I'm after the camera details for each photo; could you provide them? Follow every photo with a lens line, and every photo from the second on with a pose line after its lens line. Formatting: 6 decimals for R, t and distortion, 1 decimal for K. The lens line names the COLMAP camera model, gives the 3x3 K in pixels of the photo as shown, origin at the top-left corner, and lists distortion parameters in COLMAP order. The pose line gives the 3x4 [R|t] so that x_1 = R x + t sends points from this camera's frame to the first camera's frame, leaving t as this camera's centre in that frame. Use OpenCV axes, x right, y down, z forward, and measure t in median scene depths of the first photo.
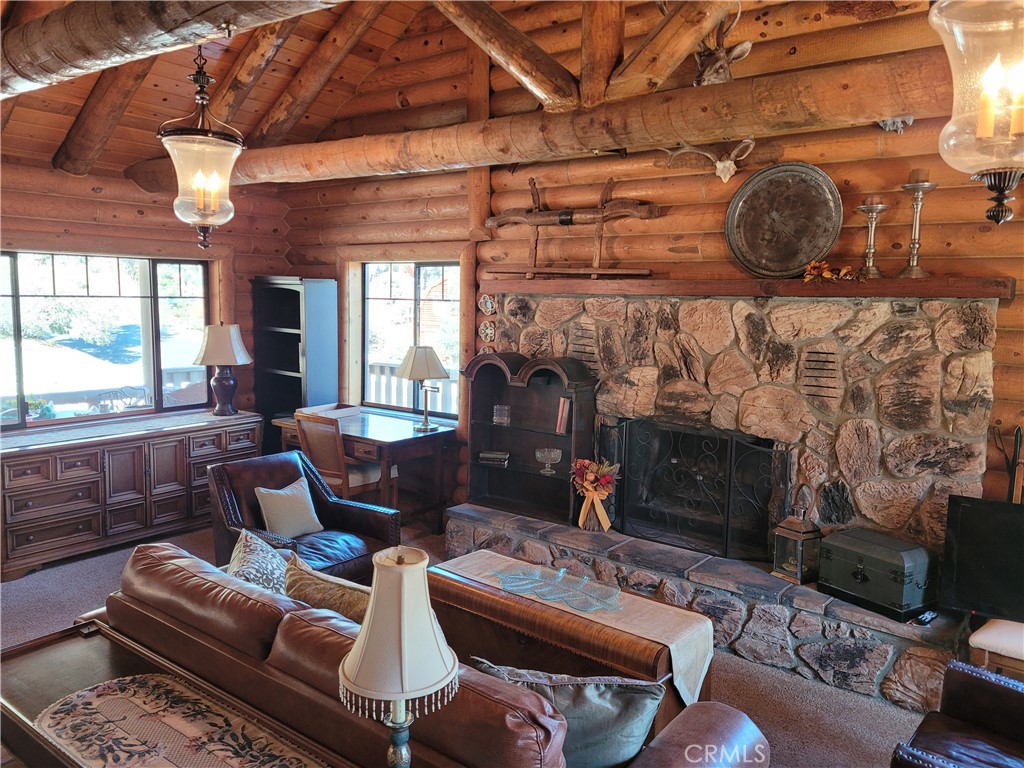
lens RADIAL K [[768.4, 0, 513.3], [0, 768.4, 367.6], [0, 0, 1]] dist [0.046138, -0.006095]
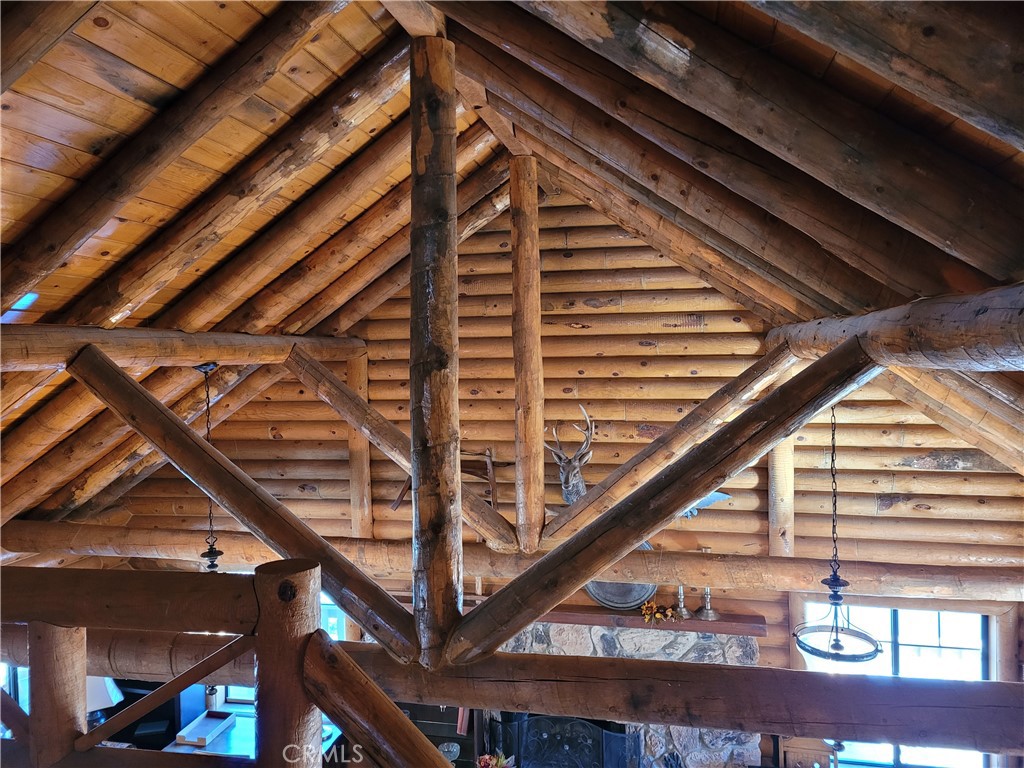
lens RADIAL K [[768.4, 0, 513.3], [0, 768.4, 367.6], [0, 0, 1]] dist [0.046138, -0.006095]
pose [[0.906256, -0.046343, 0.420180, -0.419268], [0.077184, 0.995404, -0.056686, -0.494324], [-0.415622, 0.083803, 0.905668, -0.253620]]
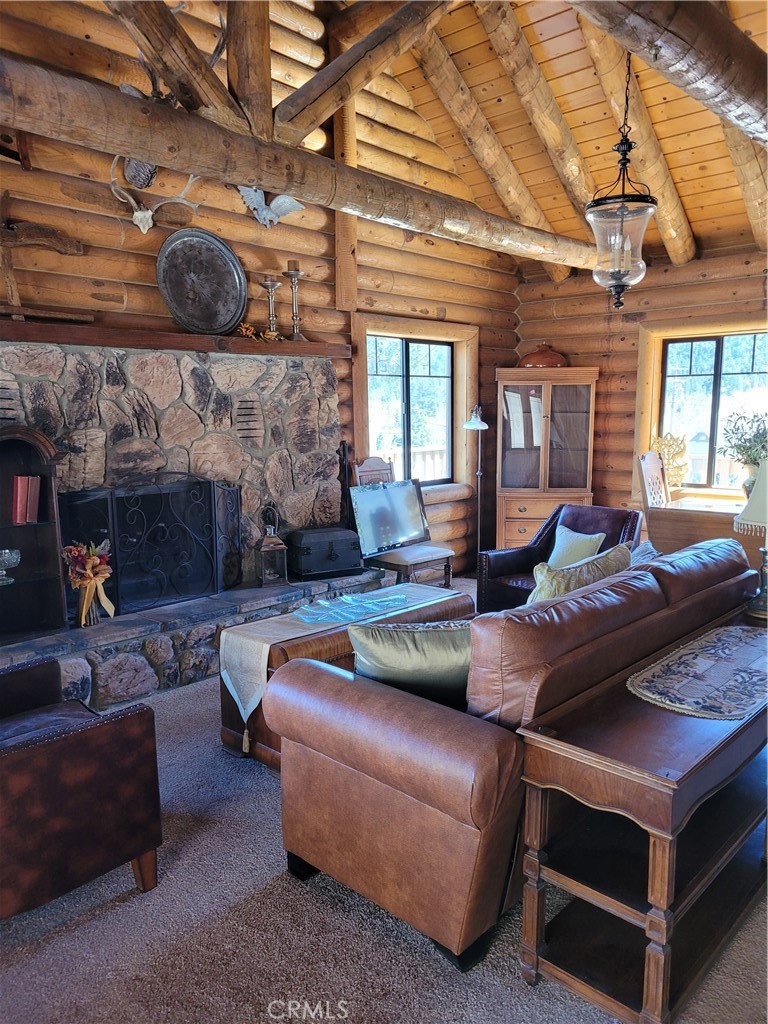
lens RADIAL K [[768.4, 0, 389.1], [0, 768.4, 525.0], [0, 0, 1]] dist [0.046138, -0.006095]
pose [[0.085820, -0.167560, 0.982119, -0.775039], [0.108286, 0.981485, 0.157990, 0.004454], [-0.990409, 0.092791, 0.102376, 0.650871]]
